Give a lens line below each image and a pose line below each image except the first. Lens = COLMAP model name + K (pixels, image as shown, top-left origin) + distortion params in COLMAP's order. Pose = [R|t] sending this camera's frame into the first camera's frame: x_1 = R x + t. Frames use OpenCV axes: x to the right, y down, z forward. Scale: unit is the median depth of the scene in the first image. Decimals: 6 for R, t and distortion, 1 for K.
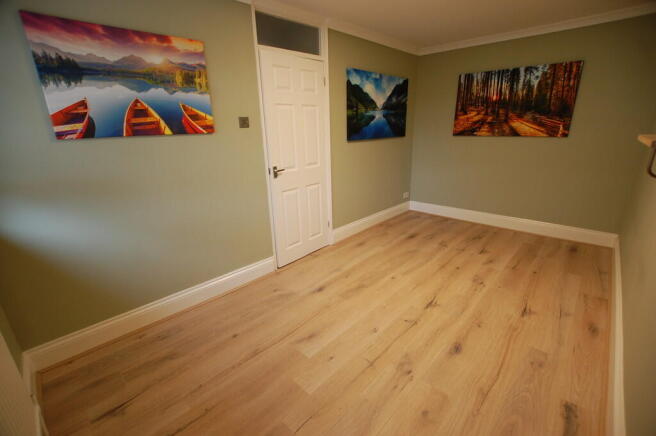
lens RADIAL K [[286.9, 0, 328.0], [0, 286.9, 218.0], [0, 0, 1]] dist [-0.001122, -0.000144]
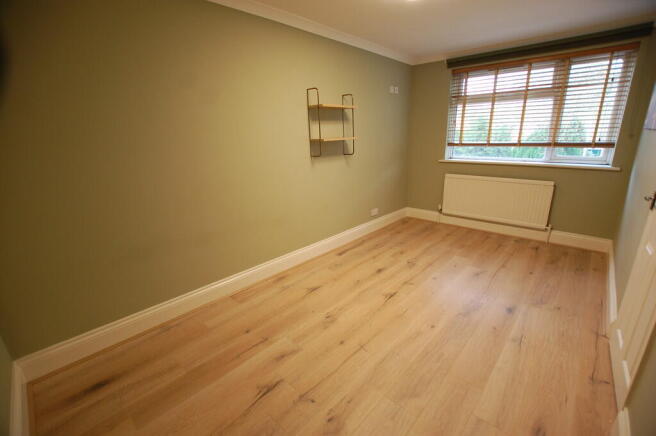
lens RADIAL K [[286.9, 0, 328.0], [0, 286.9, 218.0], [0, 0, 1]] dist [-0.001122, -0.000144]
pose [[-0.999057, 0.042916, -0.006513, 0.582535], [0.031705, 0.823936, 0.565796, -0.556668], [0.029648, 0.565056, -0.824520, 1.700150]]
